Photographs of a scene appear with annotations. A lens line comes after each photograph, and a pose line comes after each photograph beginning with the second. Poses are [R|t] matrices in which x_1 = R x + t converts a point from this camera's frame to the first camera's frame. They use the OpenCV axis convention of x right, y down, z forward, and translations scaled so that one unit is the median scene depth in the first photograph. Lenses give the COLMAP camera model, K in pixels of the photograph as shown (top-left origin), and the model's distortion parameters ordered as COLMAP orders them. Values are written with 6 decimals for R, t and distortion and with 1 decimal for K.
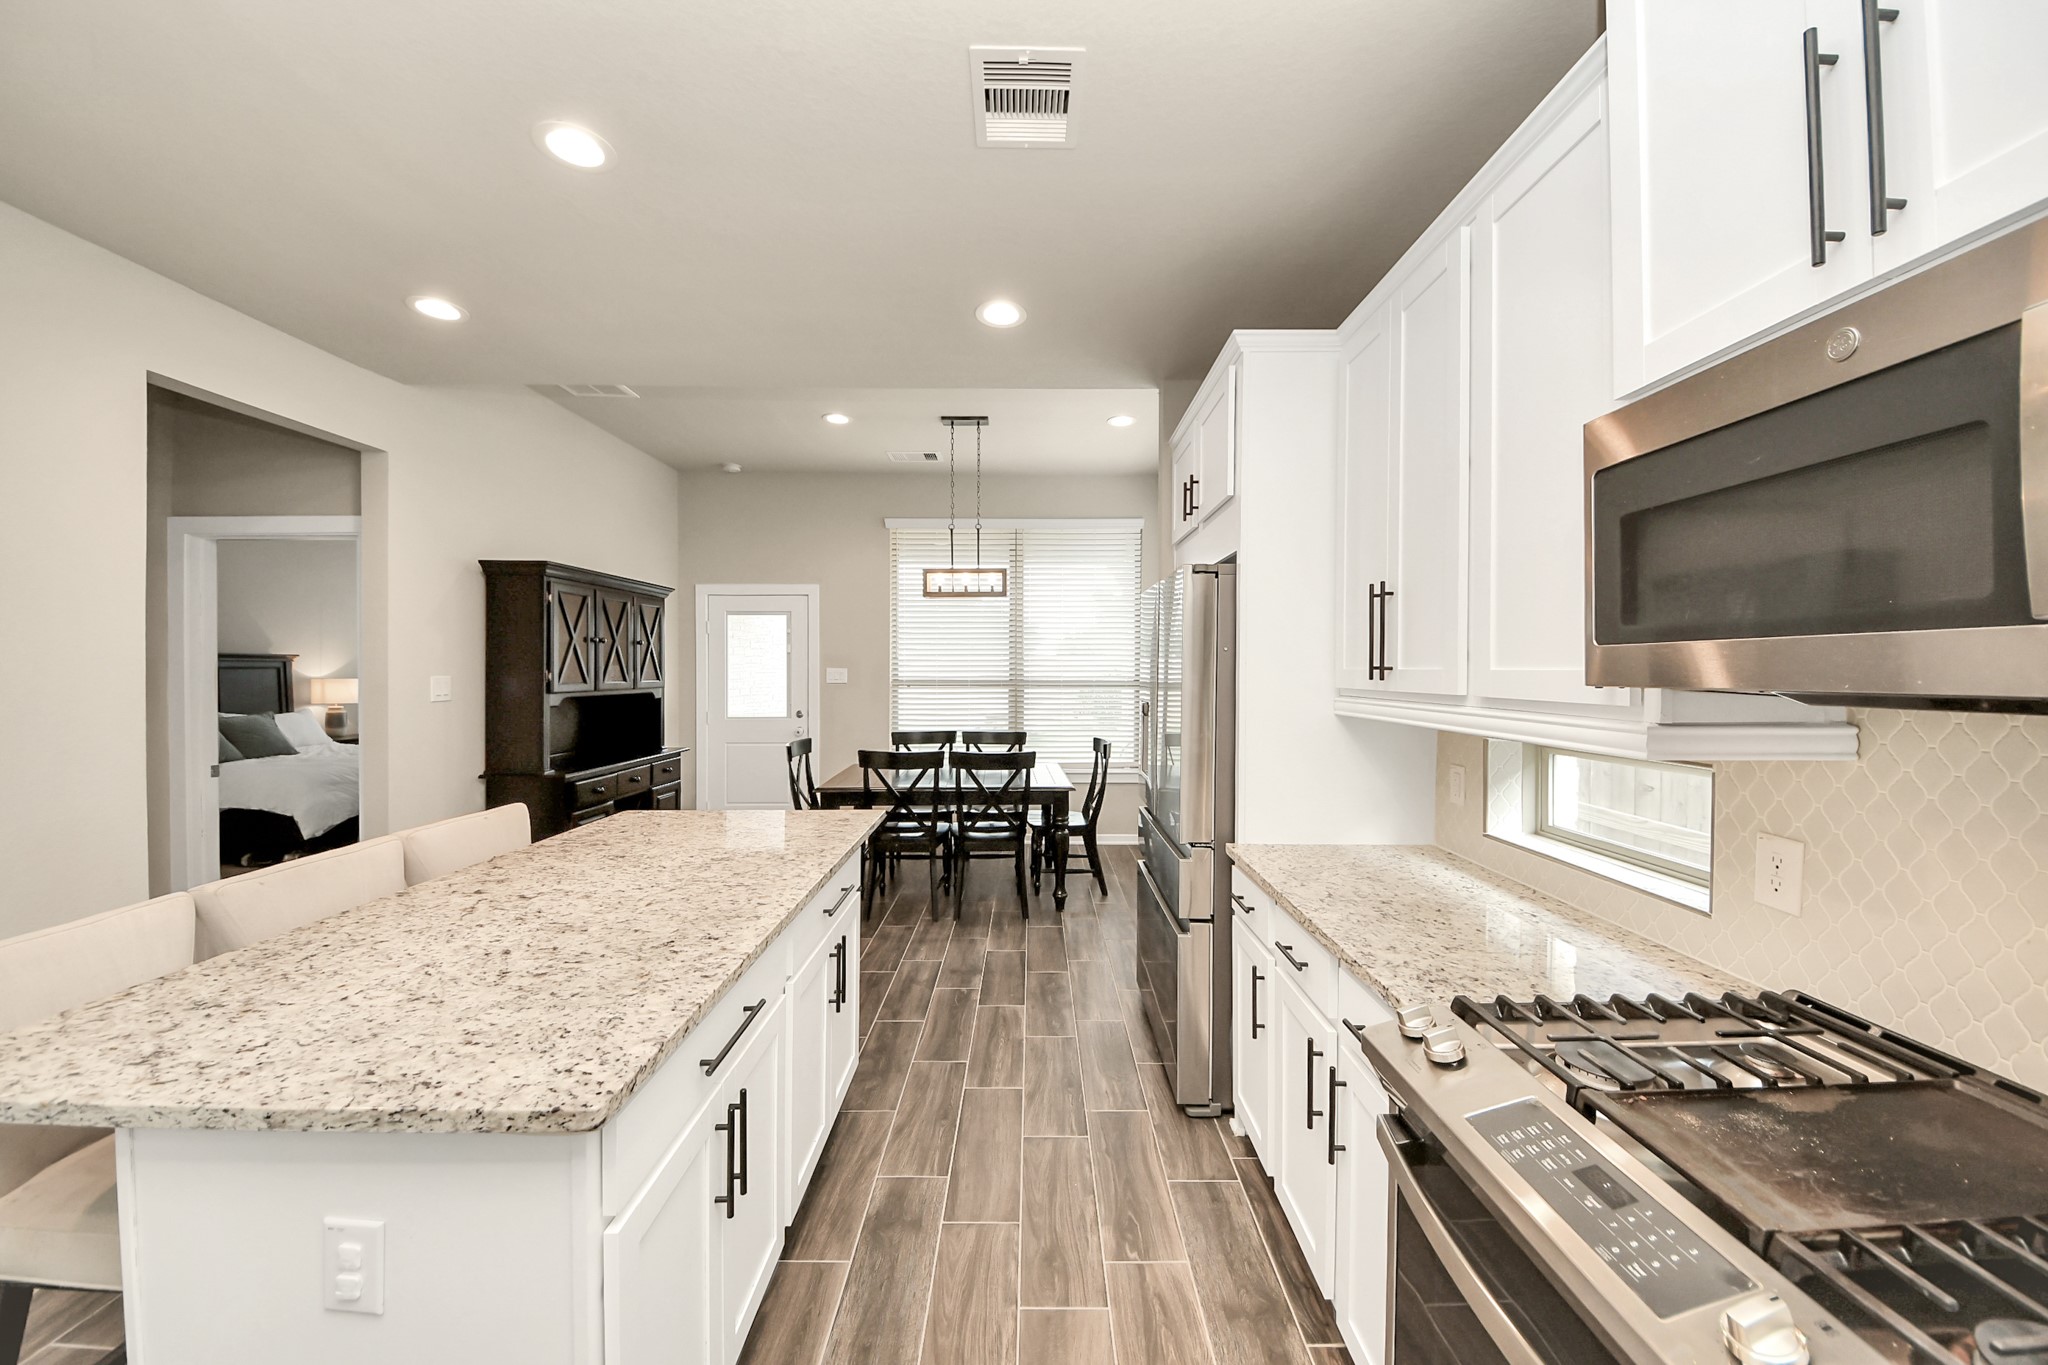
lens RADIAL K [[741.0, 0, 1018.4], [0, 741.0, 680.0], [0, 0, 1]] dist [0.000296, -0.000386]
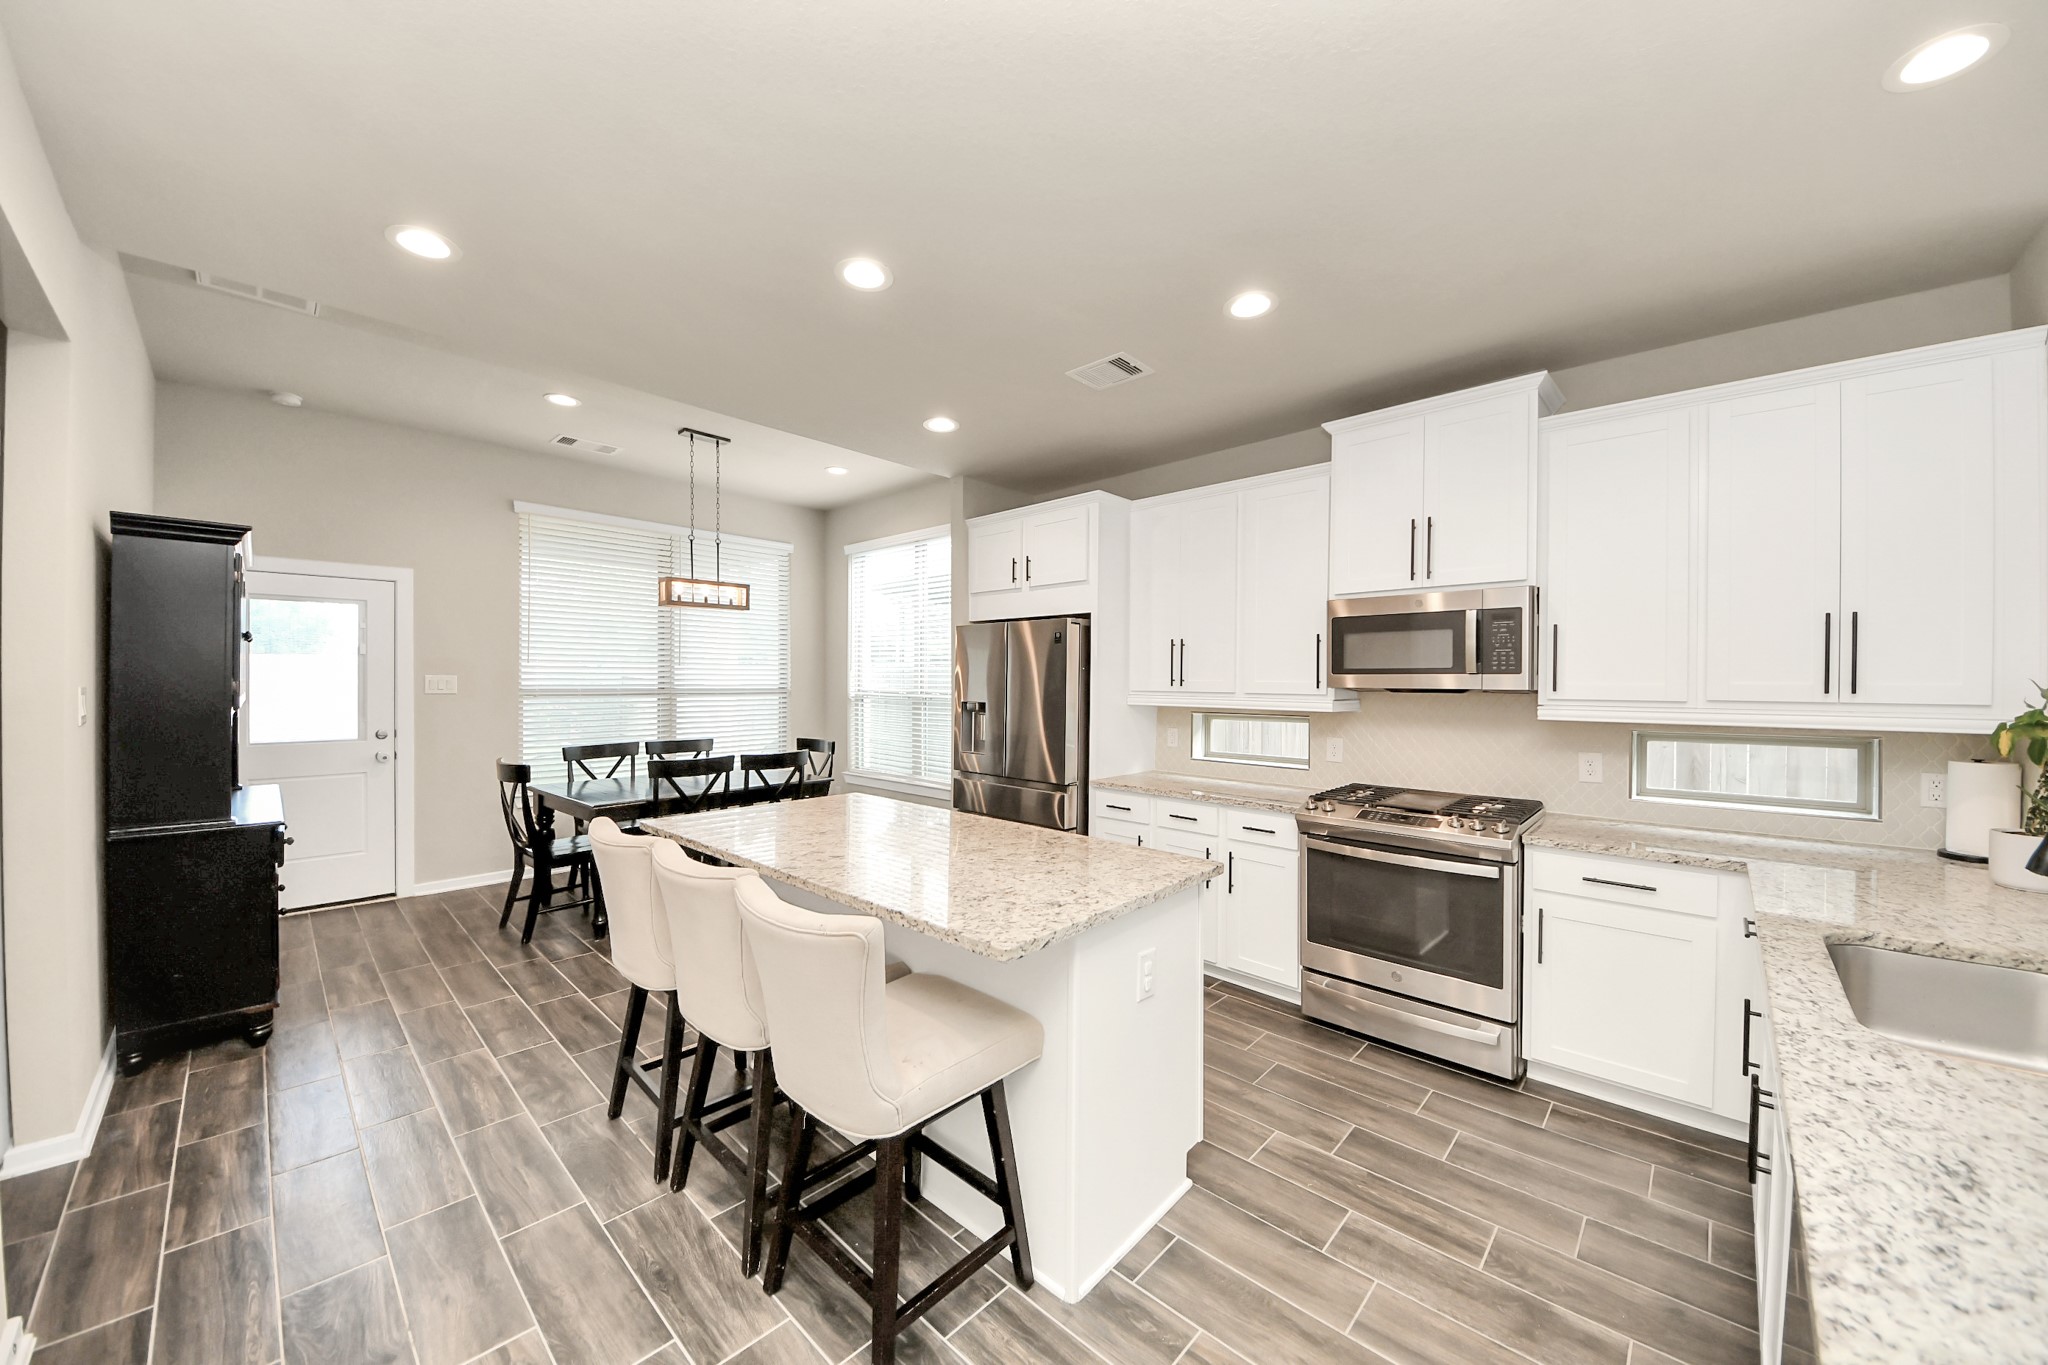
lens RADIAL K [[743.9, 0, 1028.5], [0, 743.9, 688.4], [0, 0, 1]] dist [-0.000290, -0.000198]
pose [[0.671449, -0.006142, 0.741025, -1.448343], [0.006479, 0.999976, 0.002418, 0.002192], [-0.741023, 0.003178, 0.671473, -0.073890]]
